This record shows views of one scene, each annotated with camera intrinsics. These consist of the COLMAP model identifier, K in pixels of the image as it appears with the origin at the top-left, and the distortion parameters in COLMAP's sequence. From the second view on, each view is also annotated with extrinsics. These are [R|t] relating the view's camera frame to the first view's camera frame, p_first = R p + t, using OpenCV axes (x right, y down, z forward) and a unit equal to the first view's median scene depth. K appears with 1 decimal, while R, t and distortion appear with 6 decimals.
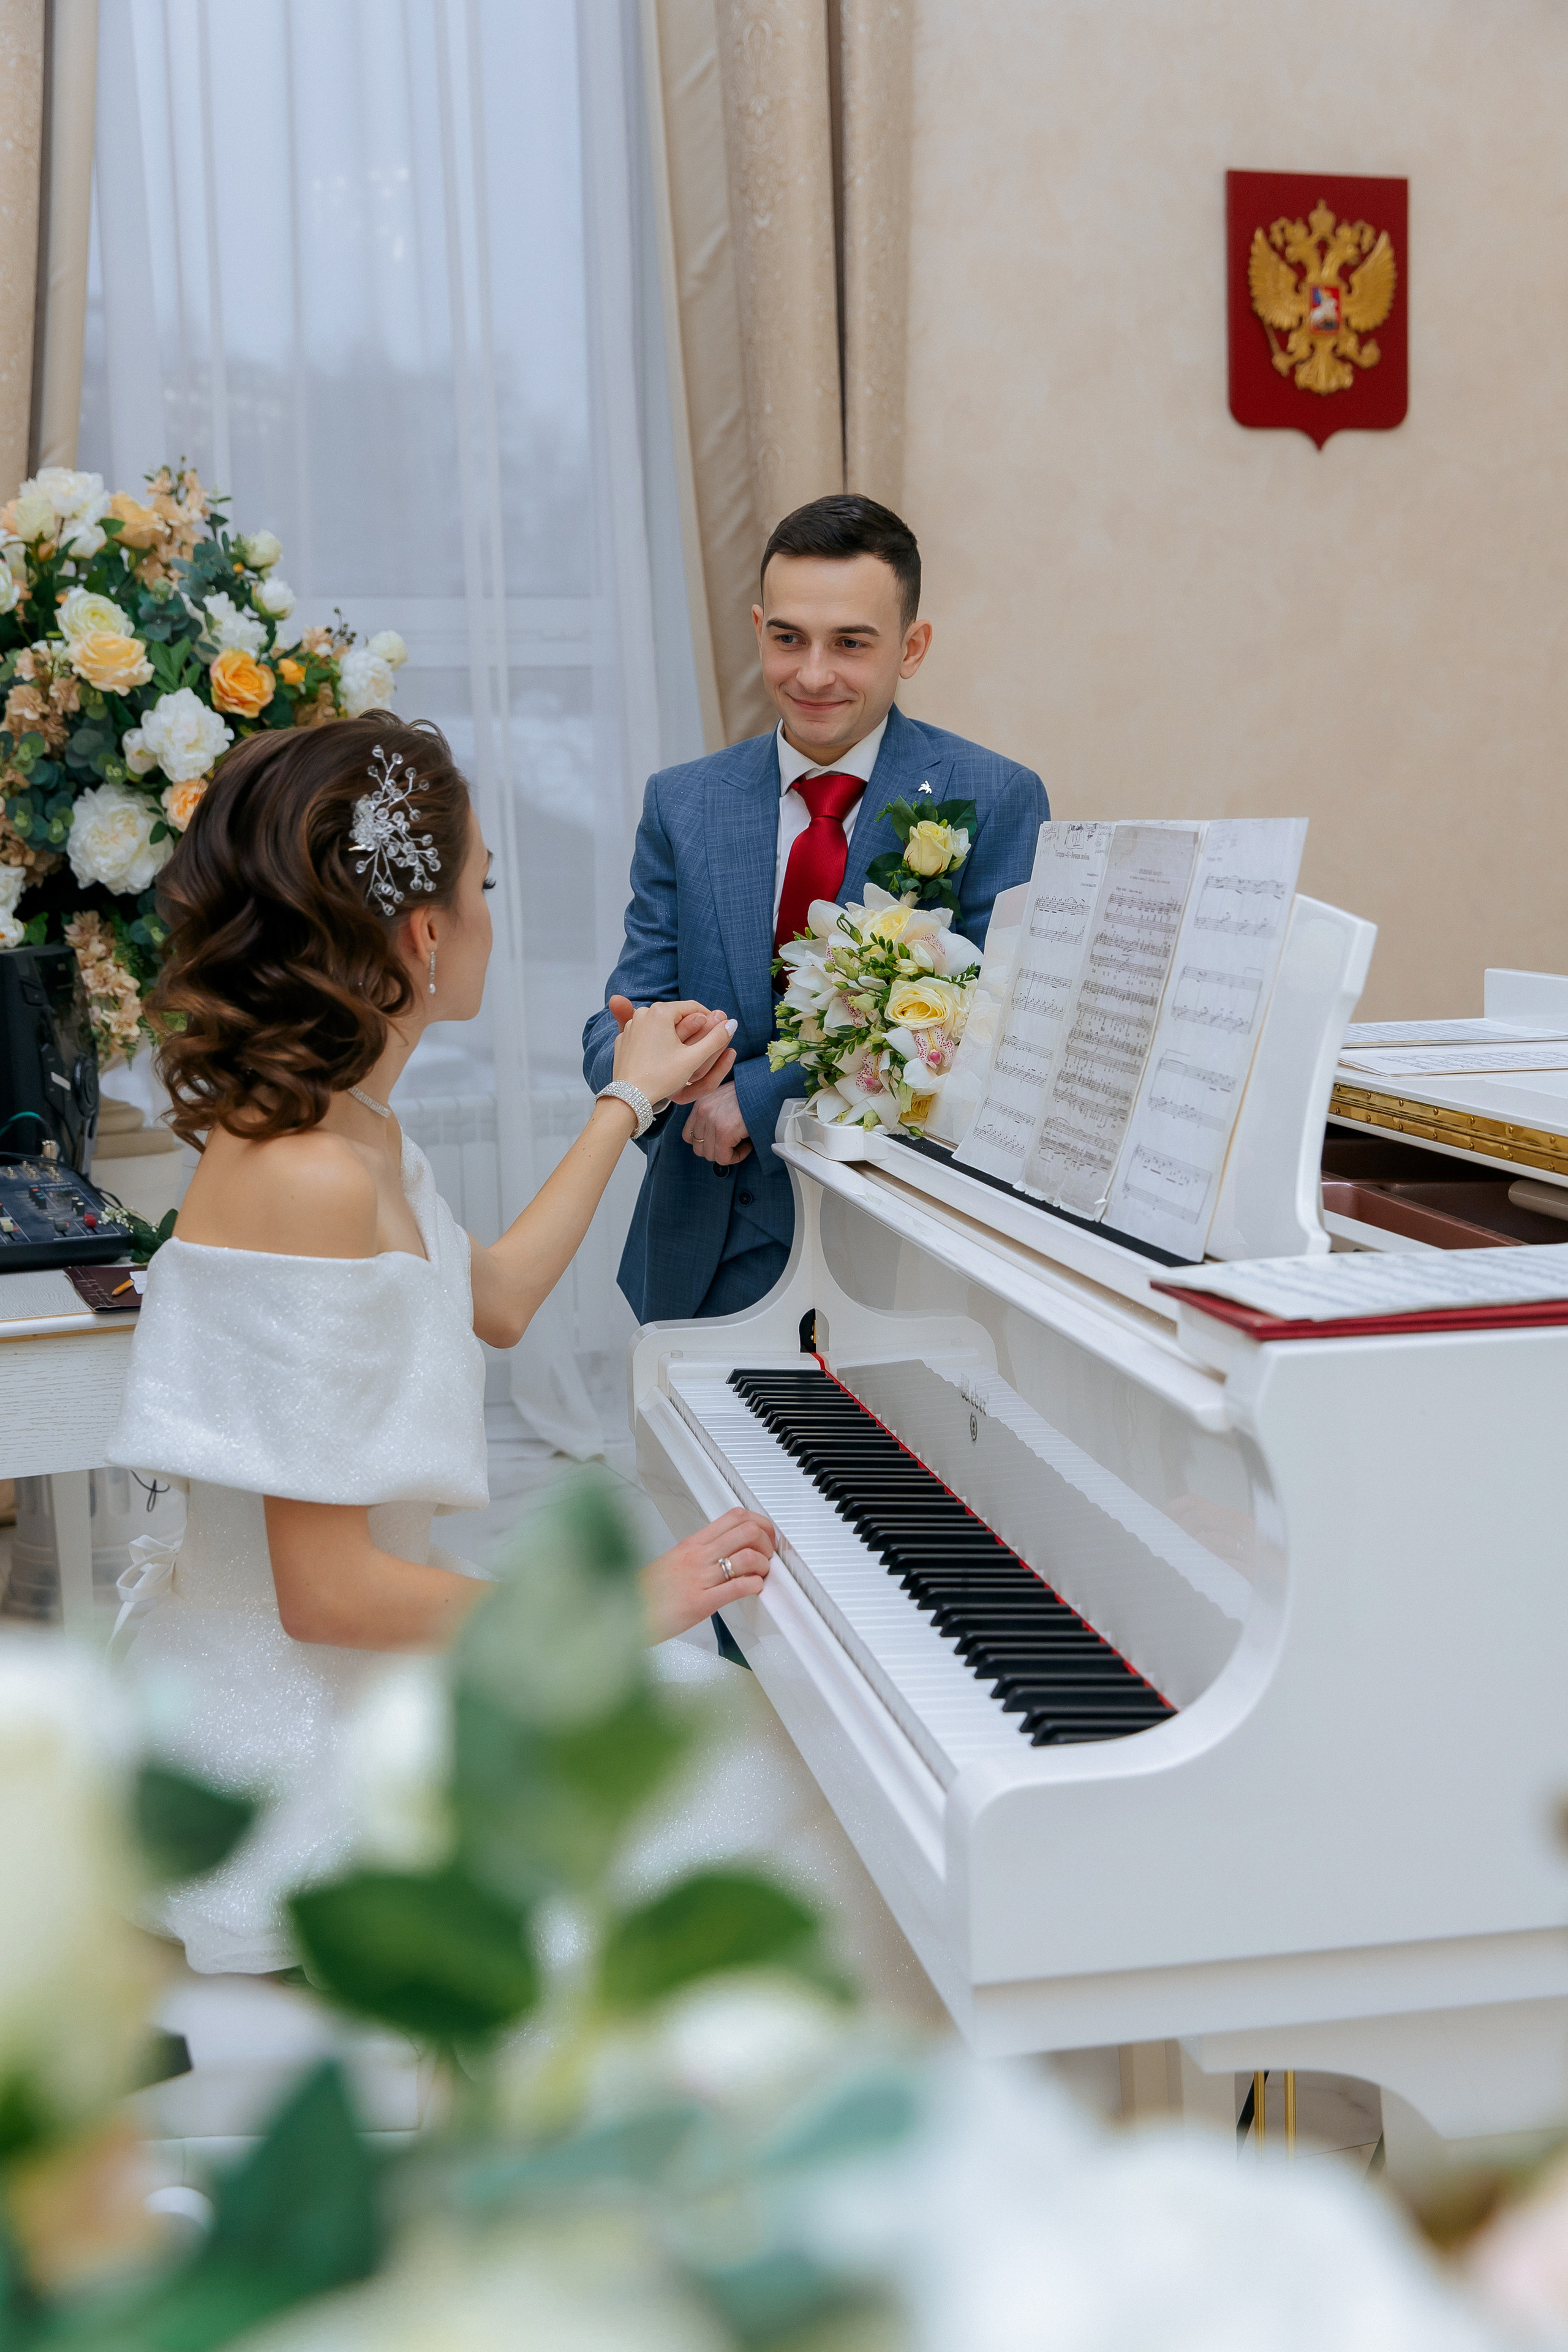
lens RADIAL K [[2816.3, 0, 784.0], [0, 2816.3, 1176.0], [0, 0, 1]] dist [0.000779, -0.013375]
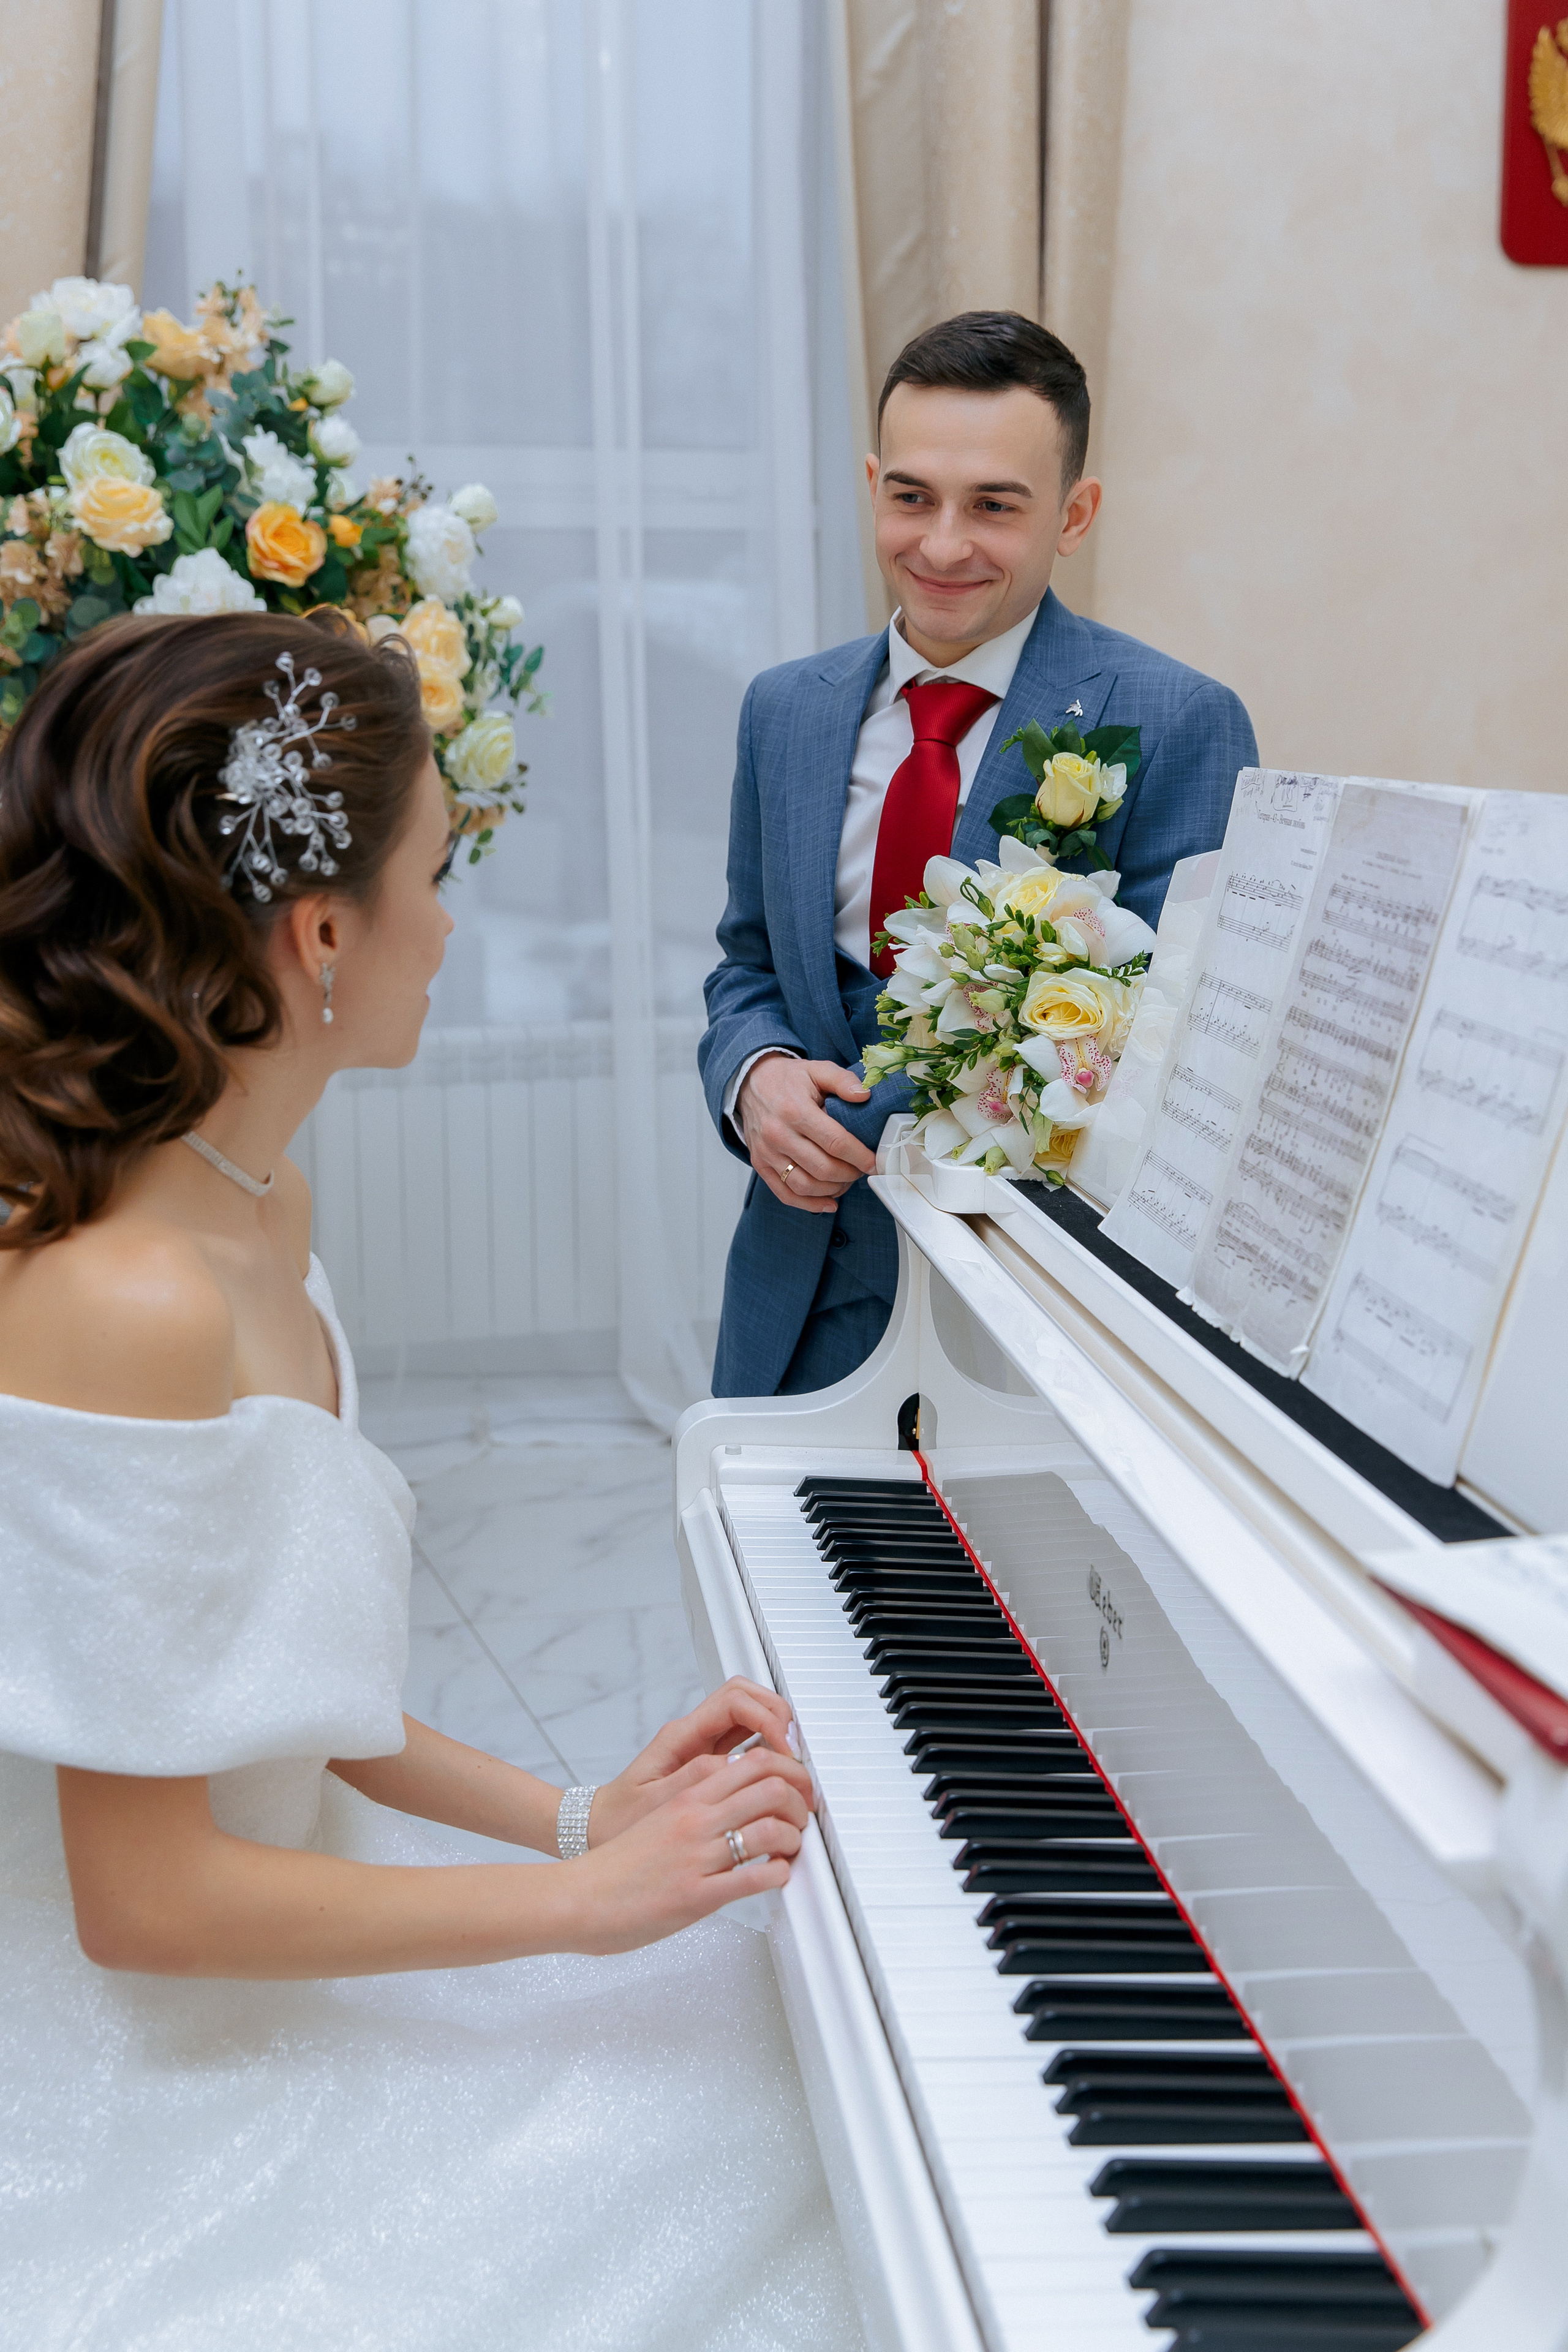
lens RADIAL K [[2916.3, 0, 777.4], [0, 2916.3, 1142.0], [0, 0, 1]] dist [0.006252, 0.010932]
pose [[0.996955, 0.035014, -0.069671, 0.026087], [-0.033033, 0.999022, 0.029382, -0.043545], [0.070632, -0.026991, 0.997137, 0.223125]]
